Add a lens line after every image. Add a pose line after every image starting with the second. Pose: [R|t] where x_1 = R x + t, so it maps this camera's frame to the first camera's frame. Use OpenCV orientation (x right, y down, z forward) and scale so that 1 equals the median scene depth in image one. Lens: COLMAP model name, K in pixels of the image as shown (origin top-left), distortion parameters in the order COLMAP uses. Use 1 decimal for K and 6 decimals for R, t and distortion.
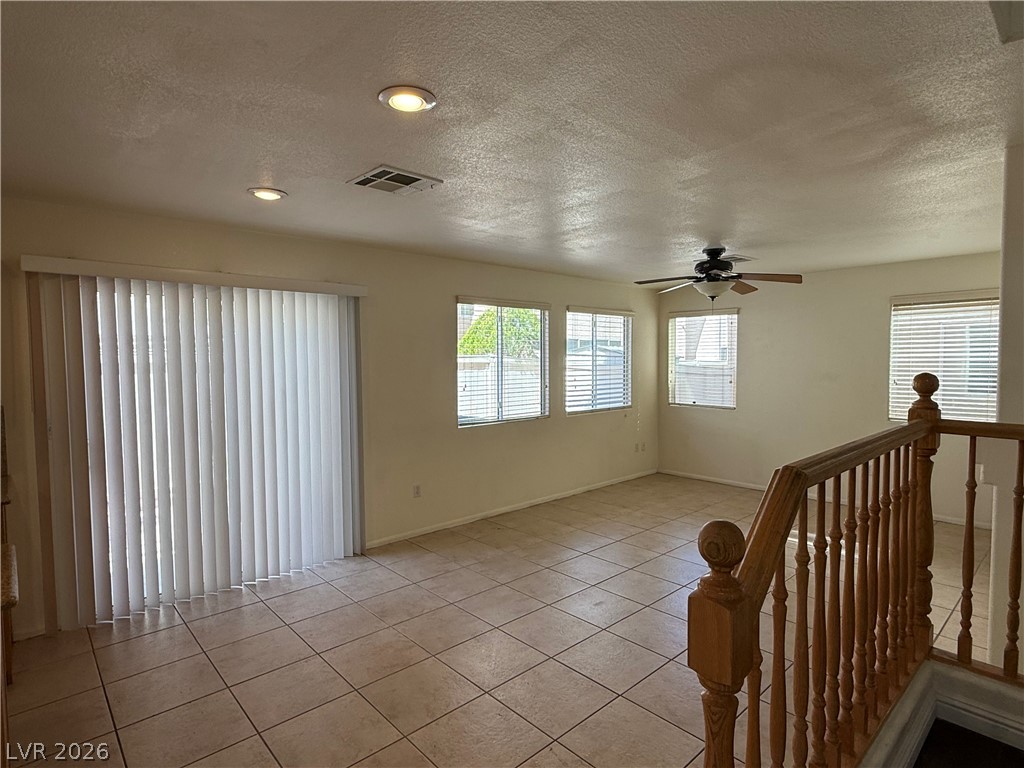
lens RADIAL K [[541.7, 0, 513.7], [0, 541.7, 383.8], [0, 0, 1]] dist [-0.002695, -0.000218]
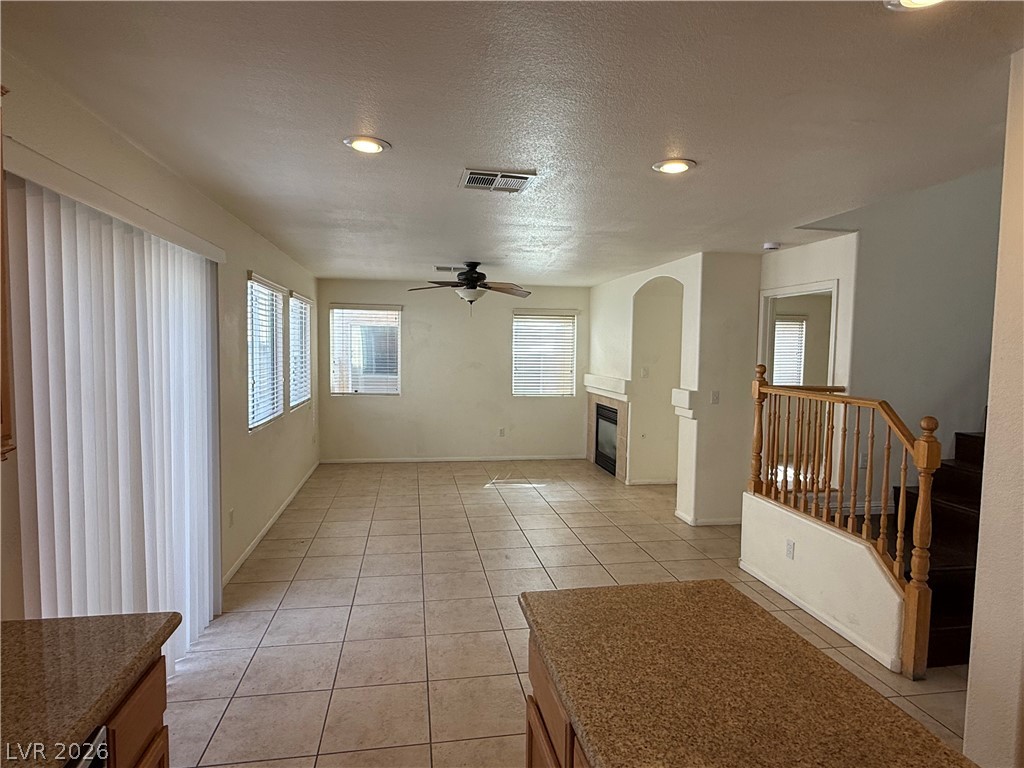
lens RADIAL K [[570.4, 0, 502.8], [0, 570.4, 381.5], [0, 0, 1]] dist [-0.000893, -0.000025]
pose [[0.552496, -0.036088, 0.832734, -0.588398], [0.020625, 0.999348, 0.029624, -0.015110], [-0.833260, 0.000808, 0.552880, 0.203248]]
